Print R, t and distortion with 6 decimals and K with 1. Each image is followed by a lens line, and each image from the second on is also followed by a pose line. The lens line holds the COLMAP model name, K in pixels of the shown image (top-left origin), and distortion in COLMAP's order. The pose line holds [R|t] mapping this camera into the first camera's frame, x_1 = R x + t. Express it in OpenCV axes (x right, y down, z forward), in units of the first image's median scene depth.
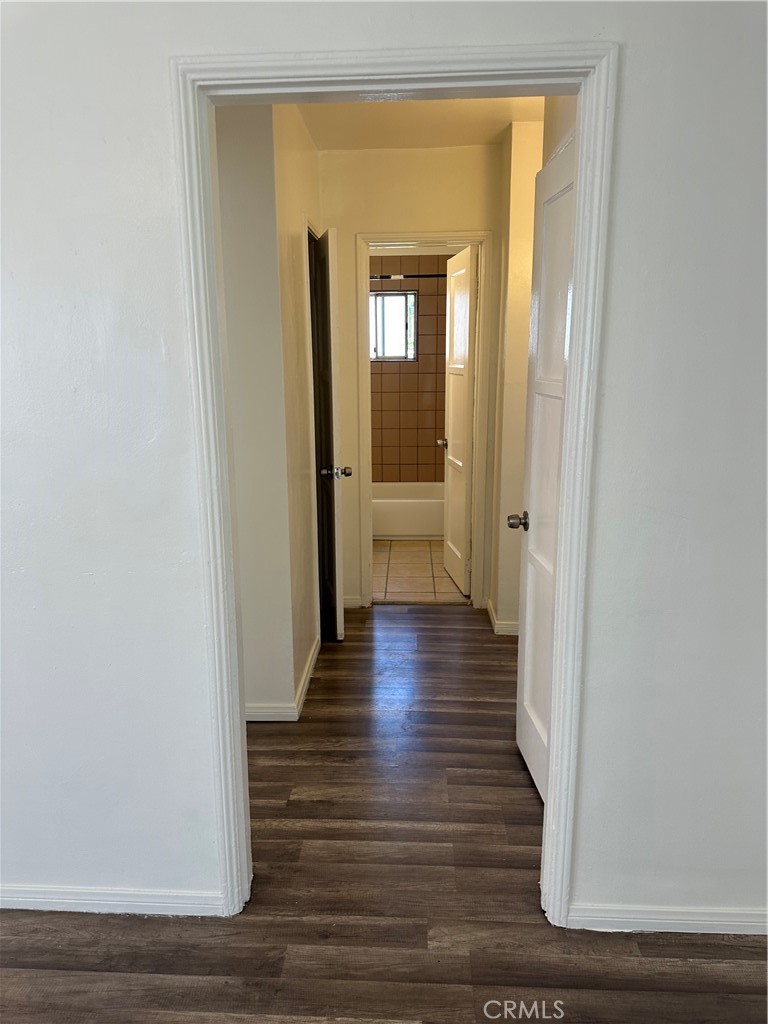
lens RADIAL K [[728.3, 0, 383.1], [0, 728.3, 509.9], [0, 0, 1]] dist [-0.011745, -0.010156]
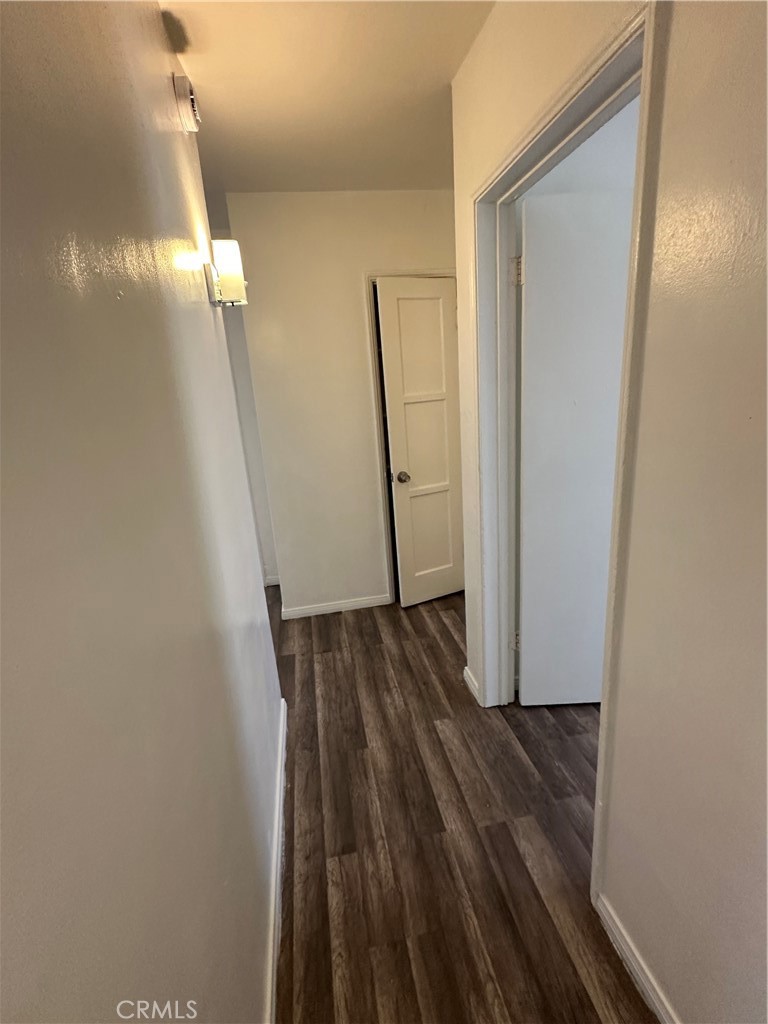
lens RADIAL K [[476.3, 0, 384.5], [0, 476.3, 514.0], [0, 0, 1]] dist [-0.000115, -0.000009]
pose [[0.222462, 0.255327, -0.940914, 0.518303], [-0.149545, 0.962613, 0.225859, -0.056043], [0.963404, 0.090464, 0.252327, 0.387370]]
